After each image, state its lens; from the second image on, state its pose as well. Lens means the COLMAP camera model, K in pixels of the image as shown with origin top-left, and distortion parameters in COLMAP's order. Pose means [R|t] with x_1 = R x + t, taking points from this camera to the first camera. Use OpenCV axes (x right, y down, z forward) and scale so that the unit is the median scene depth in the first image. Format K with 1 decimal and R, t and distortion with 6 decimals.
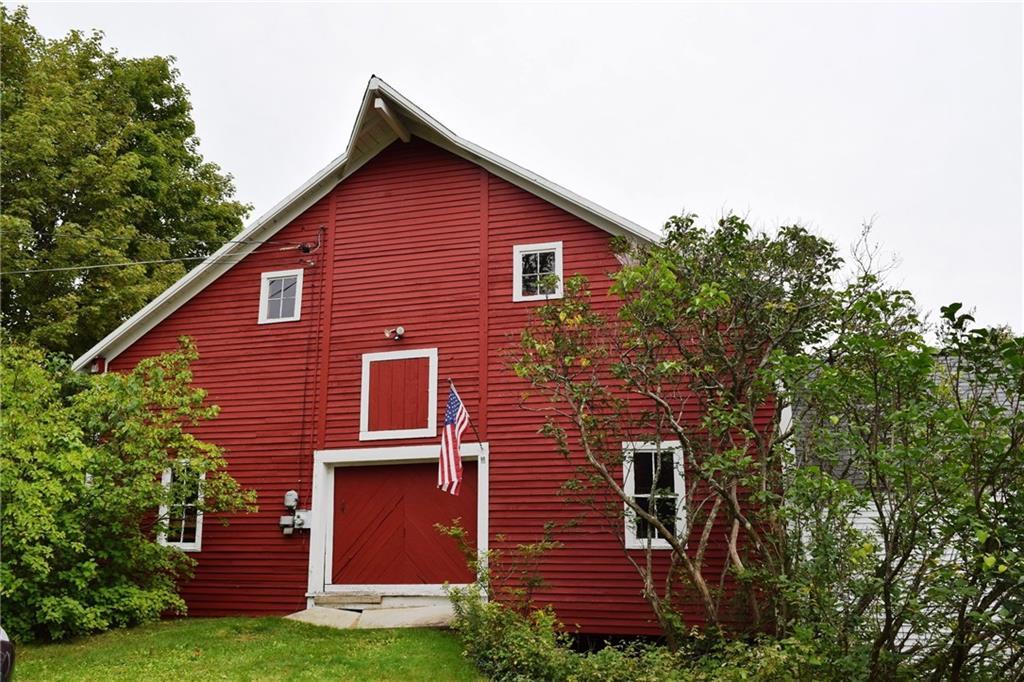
lens RADIAL K [[854.5, 0, 512.8], [0, 854.5, 340.2], [0, 0, 1]] dist [-0.001464, -0.009089]
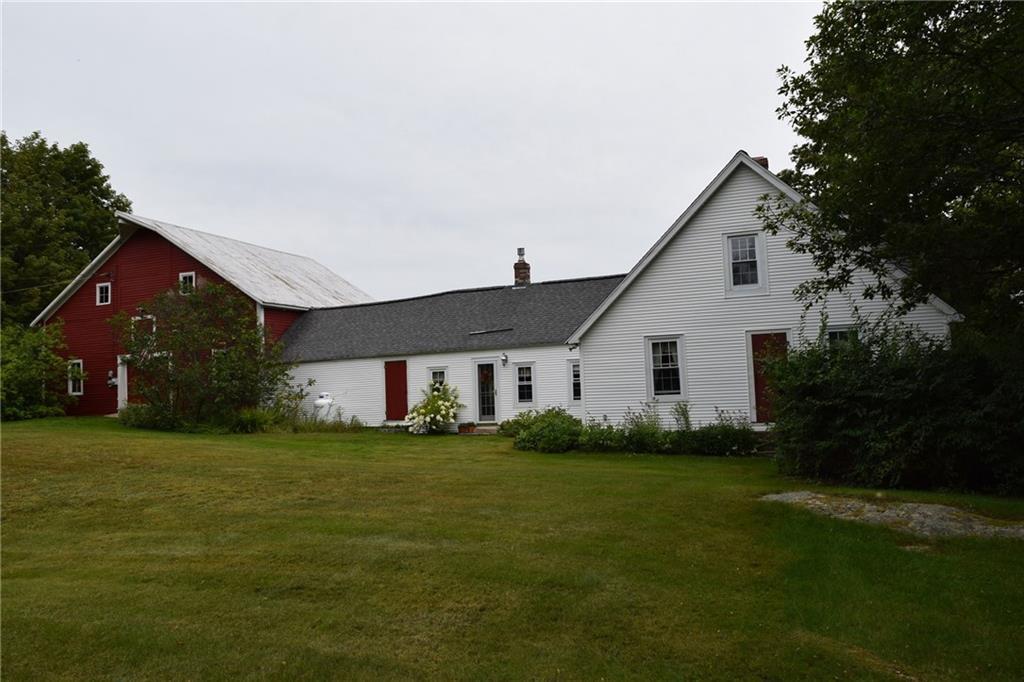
lens RADIAL K [[804.0, 0, 511.5], [0, 804.0, 342.2], [0, 0, 1]] dist [-0.007857, 0.003666]
pose [[0.995724, -0.043921, -0.081270, 1.090792], [0.056341, 0.985915, 0.157471, -0.213196], [0.073210, -0.161376, 0.984174, -1.226674]]
